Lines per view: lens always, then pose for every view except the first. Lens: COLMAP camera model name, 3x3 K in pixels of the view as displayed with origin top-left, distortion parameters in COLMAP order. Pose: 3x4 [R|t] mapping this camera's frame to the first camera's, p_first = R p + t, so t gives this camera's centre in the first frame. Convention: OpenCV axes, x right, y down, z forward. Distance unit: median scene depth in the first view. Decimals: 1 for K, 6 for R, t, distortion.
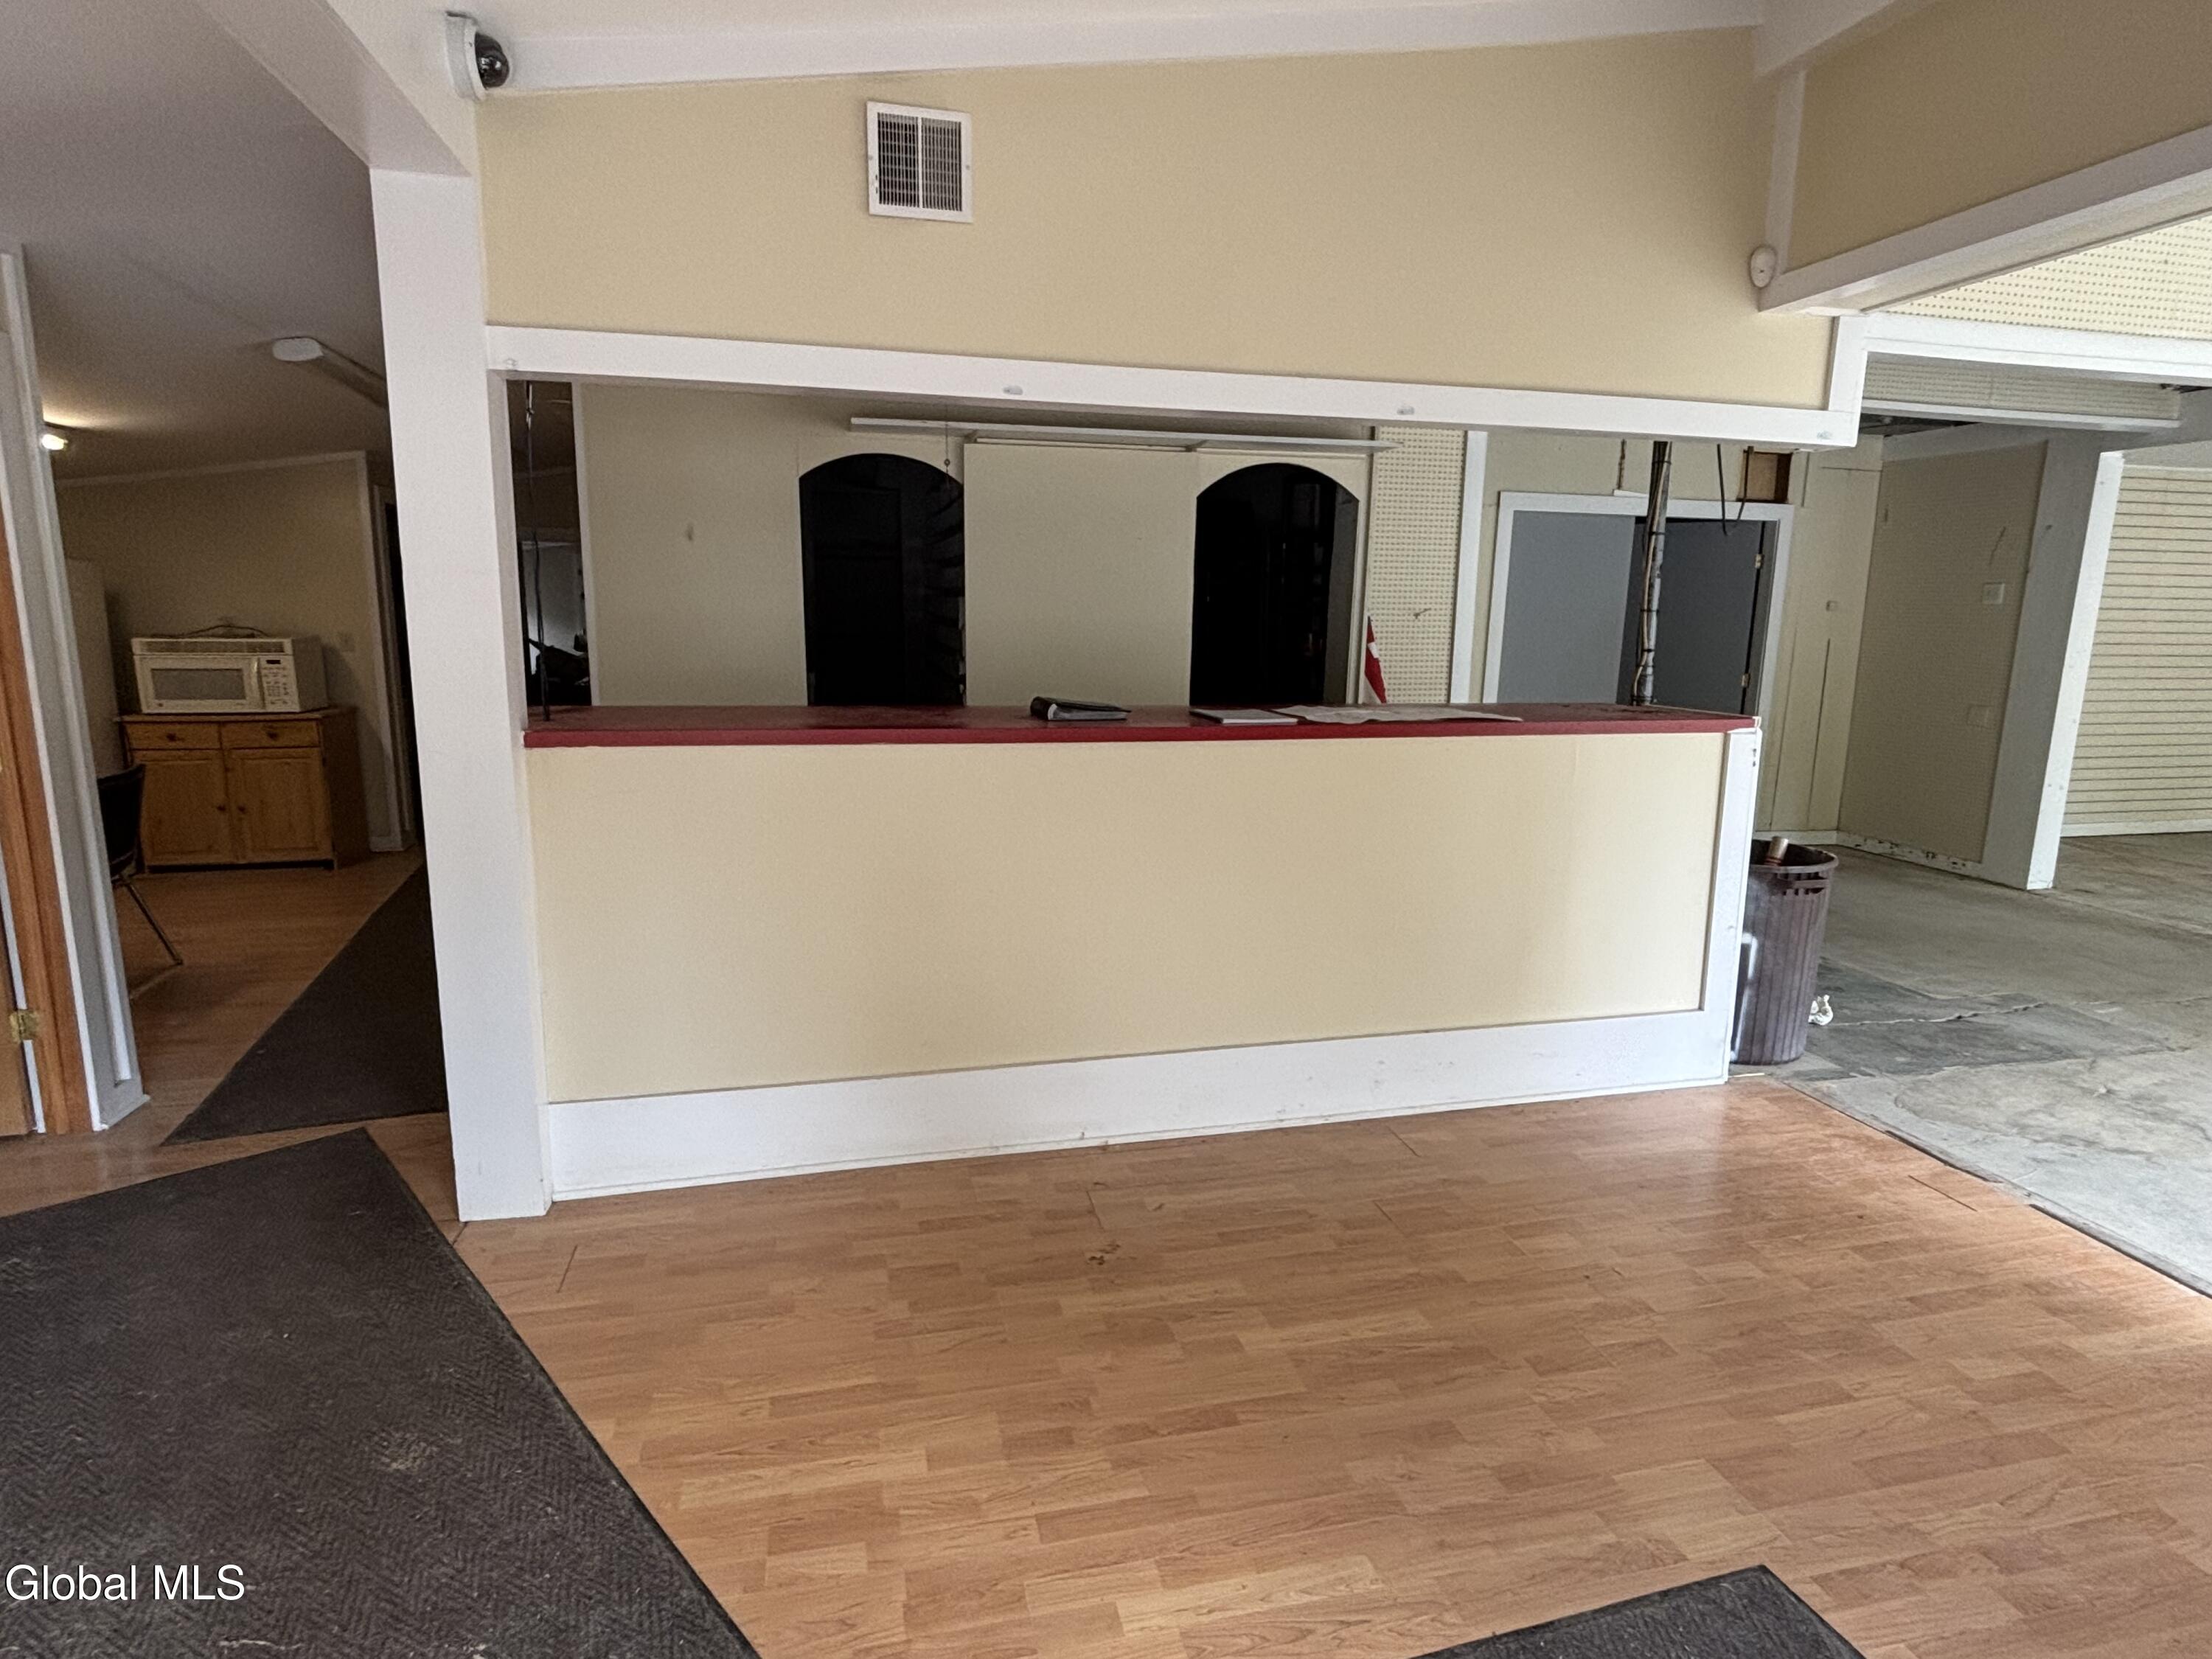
lens RADIAL K [[1178.4, 0, 1098.1], [0, 1178.4, 829.1], [0, 0, 1]] dist [-0.001037, 0.002053]
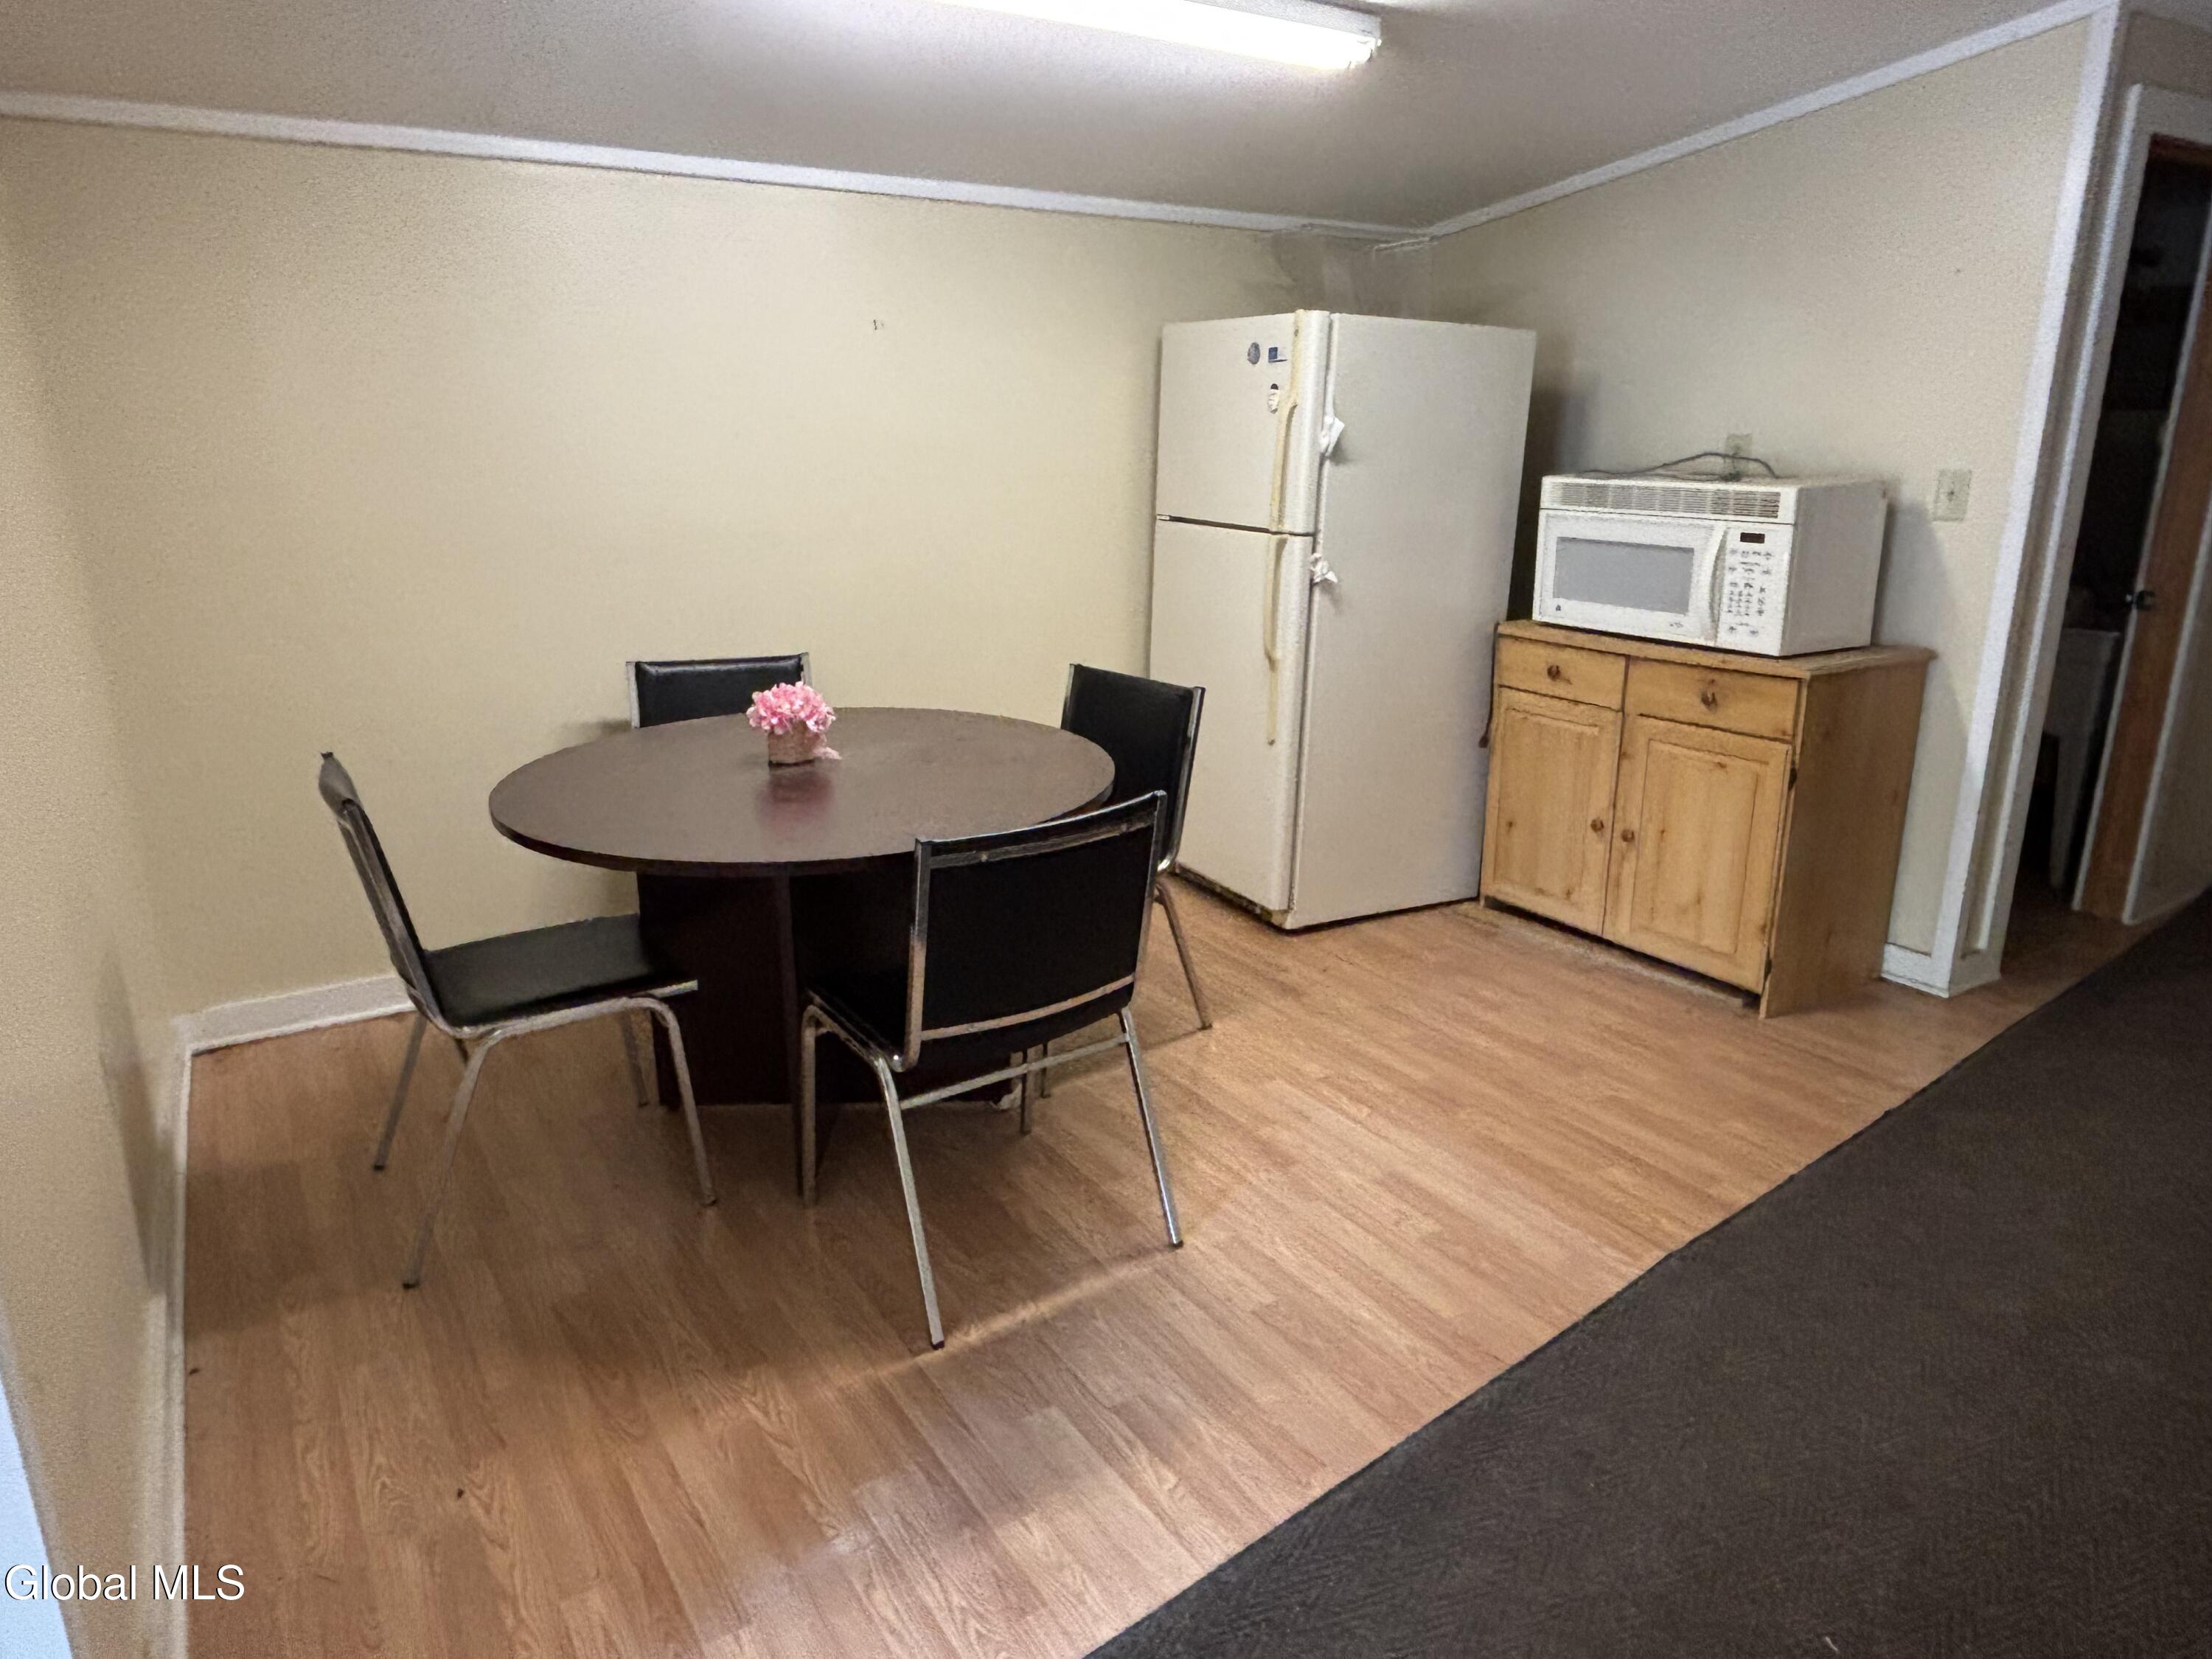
lens RADIAL K [[1452.4, 0, 1097.9], [0, 1452.4, 812.1], [0, 0, 1]] dist [0.020759, -0.022229]
pose [[0.340844, 0.239458, -0.909112, -0.261220], [-0.177671, 0.965999, 0.187829, -0.101191], [0.923178, 0.097503, 0.371800, 0.578488]]
